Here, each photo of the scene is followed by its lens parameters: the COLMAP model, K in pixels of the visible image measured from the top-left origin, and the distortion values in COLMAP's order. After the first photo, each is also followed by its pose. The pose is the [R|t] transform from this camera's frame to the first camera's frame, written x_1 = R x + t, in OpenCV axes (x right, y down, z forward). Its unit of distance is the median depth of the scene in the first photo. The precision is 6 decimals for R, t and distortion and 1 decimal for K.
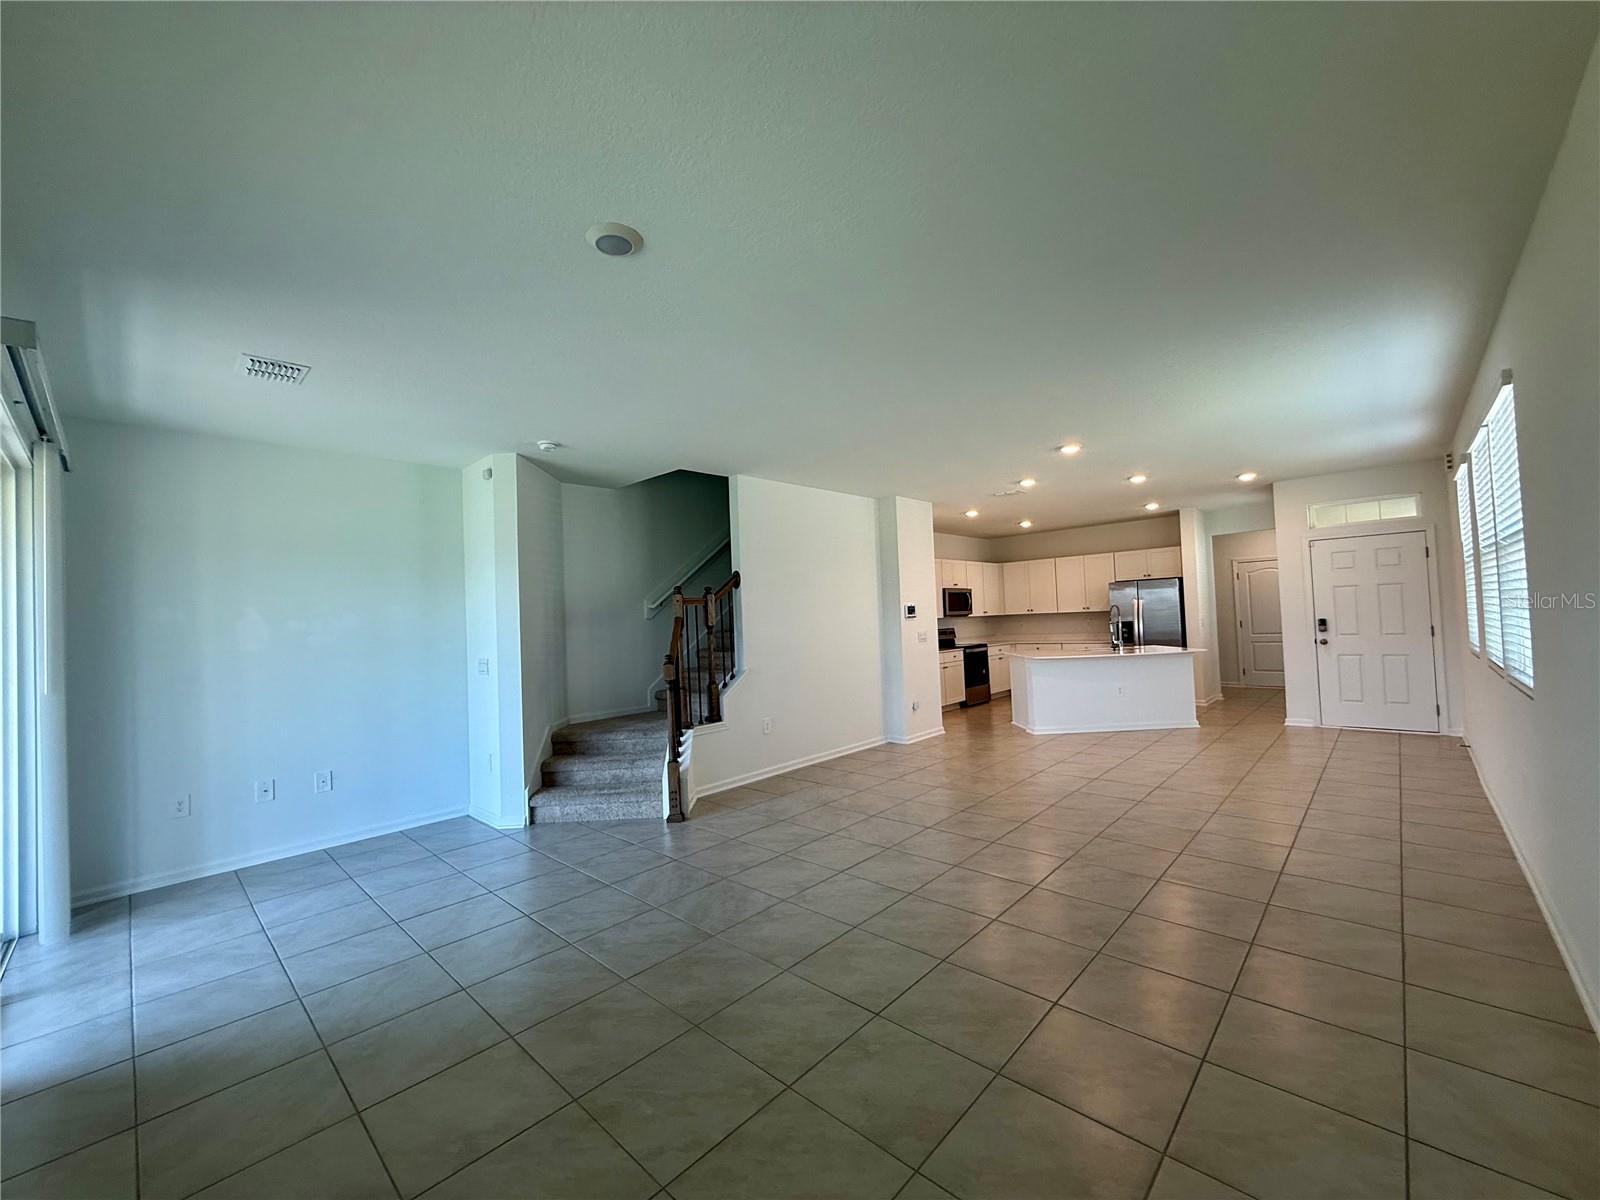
lens RADIAL K [[637.0, 0, 794.8], [0, 637.0, 601.5], [0, 0, 1]] dist [-0.000693, -0.000123]
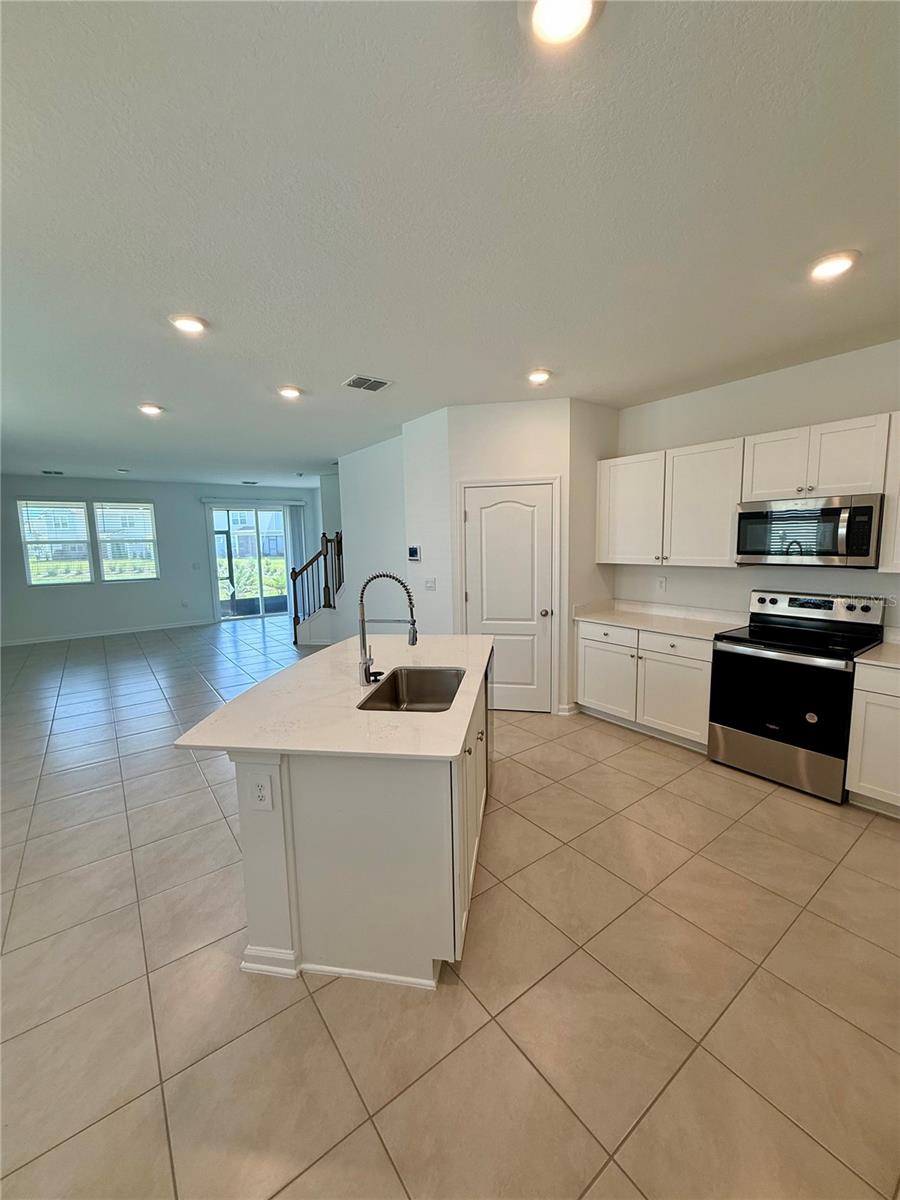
lens RADIAL K [[477.8, 0, 450.0], [0, 477.8, 600.0], [0, 0, 1]] dist [-0.000693, -0.000123]
pose [[-0.165466, 0.168472, -0.971719, 1.103807], [0.053862, 0.985374, 0.161667, -0.034987], [0.984744, -0.025588, -0.172120, 1.532808]]
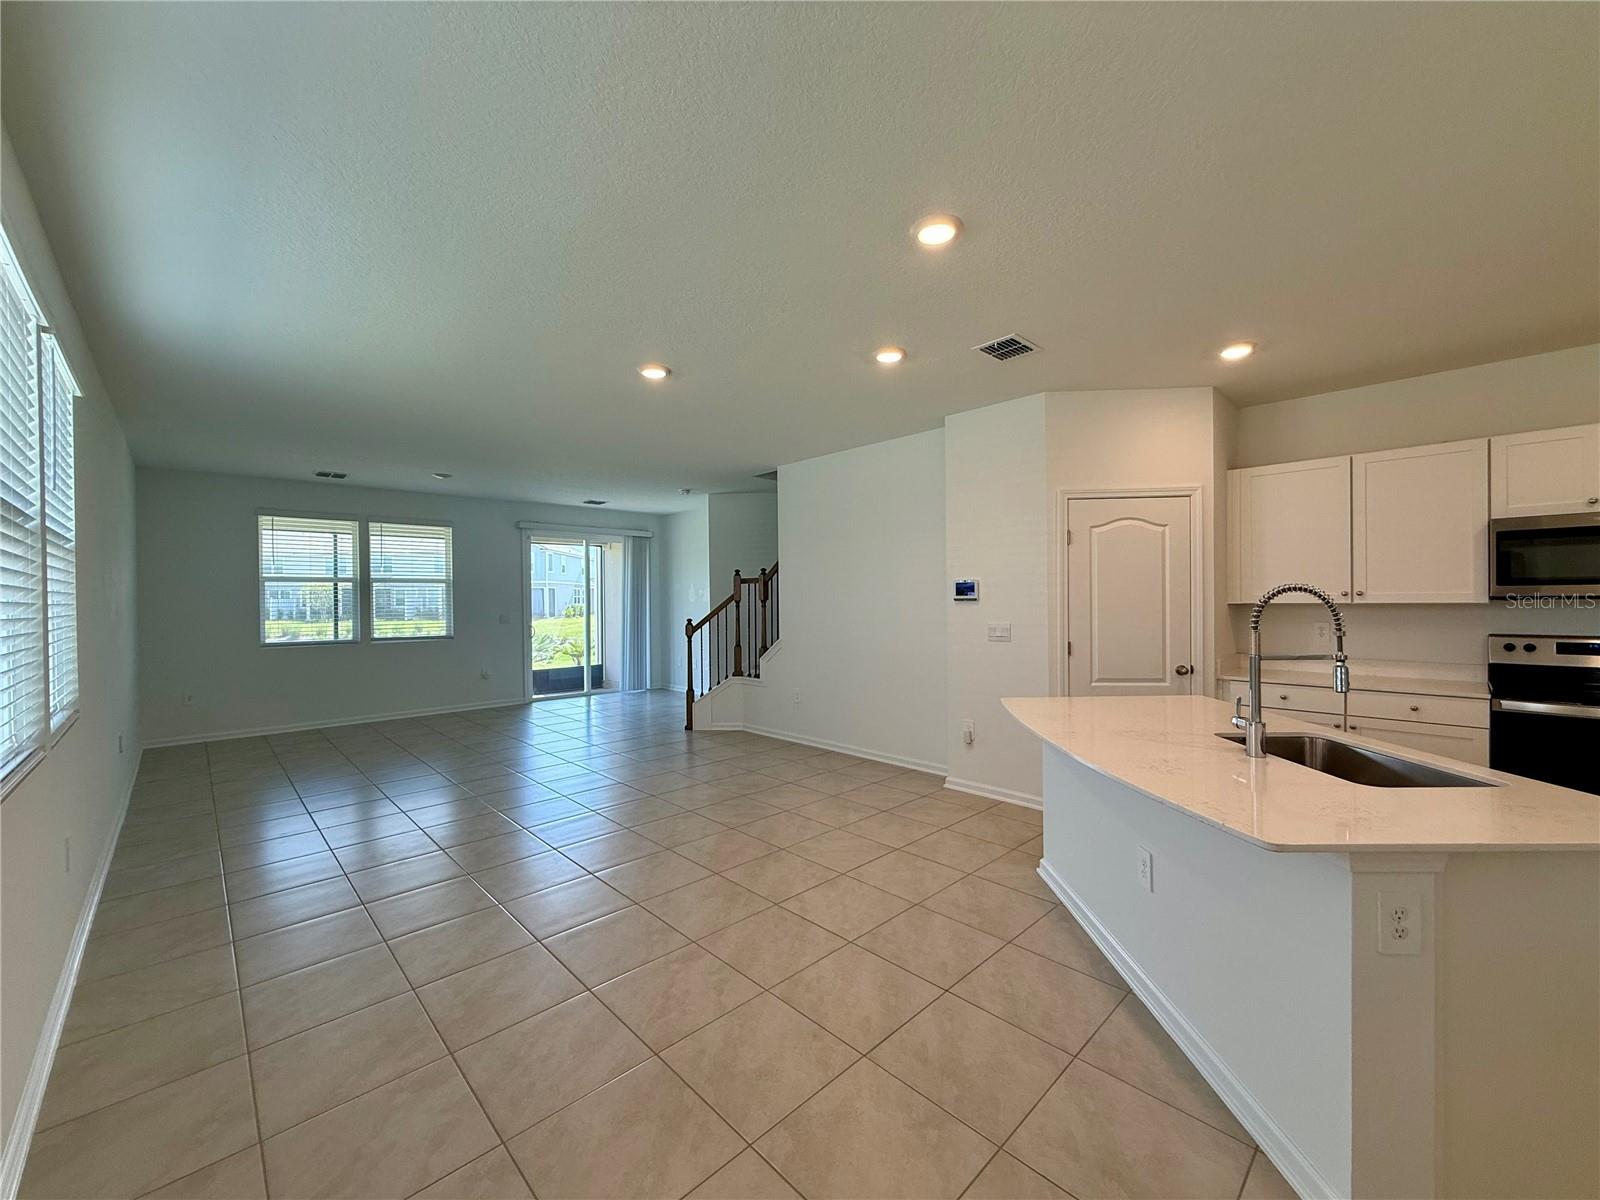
lens RADIAL K [[637.0, 0, 794.8], [0, 637.0, 601.5], [0, 0, 1]] dist [-0.000693, -0.000123]
pose [[-0.046747, 0.046494, -0.997824, 1.094373], [0.038668, 0.998252, 0.044702, -0.012394], [0.998158, -0.036494, -0.048463, 1.132148]]
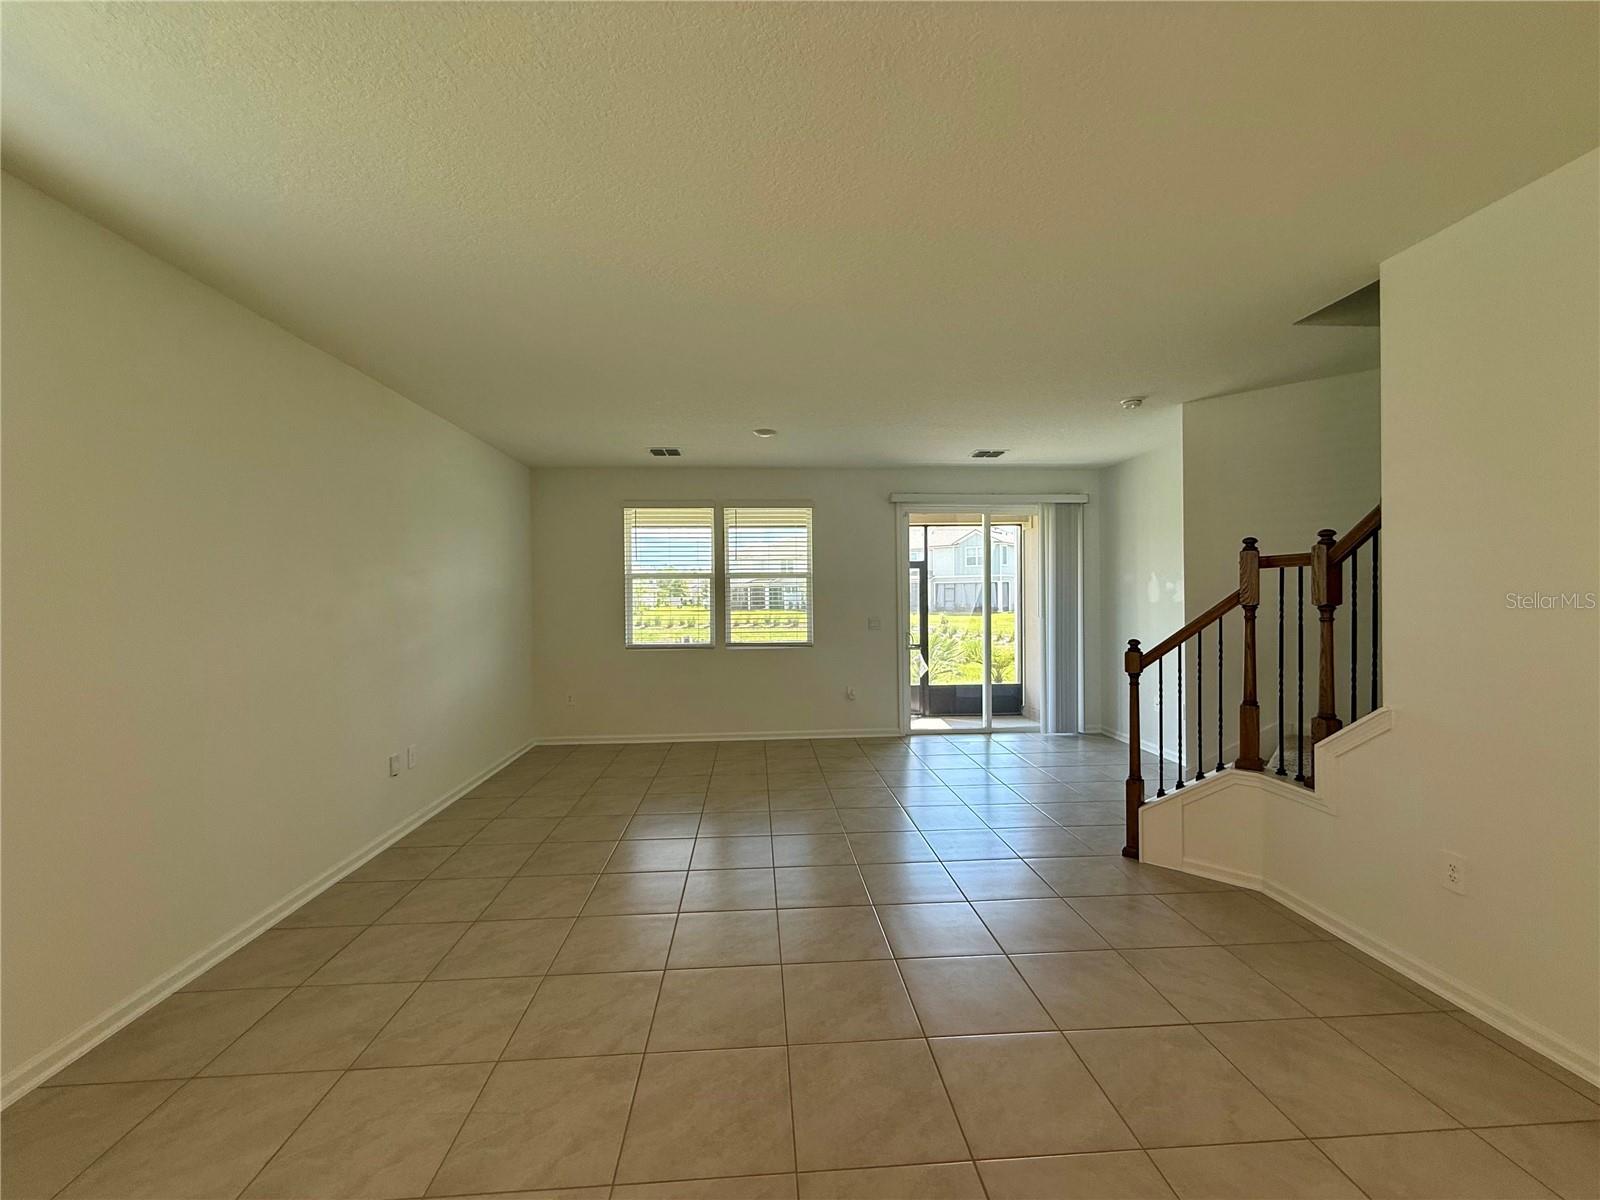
lens RADIAL K [[637.0, 0, 794.8], [0, 637.0, 601.5], [0, 0, 1]] dist [-0.000693, -0.000123]
pose [[-0.677099, 0.053598, -0.733937, 0.543330], [0.057084, 0.998164, 0.020230, -0.000802], [0.733675, -0.028198, -0.678916, 1.046900]]
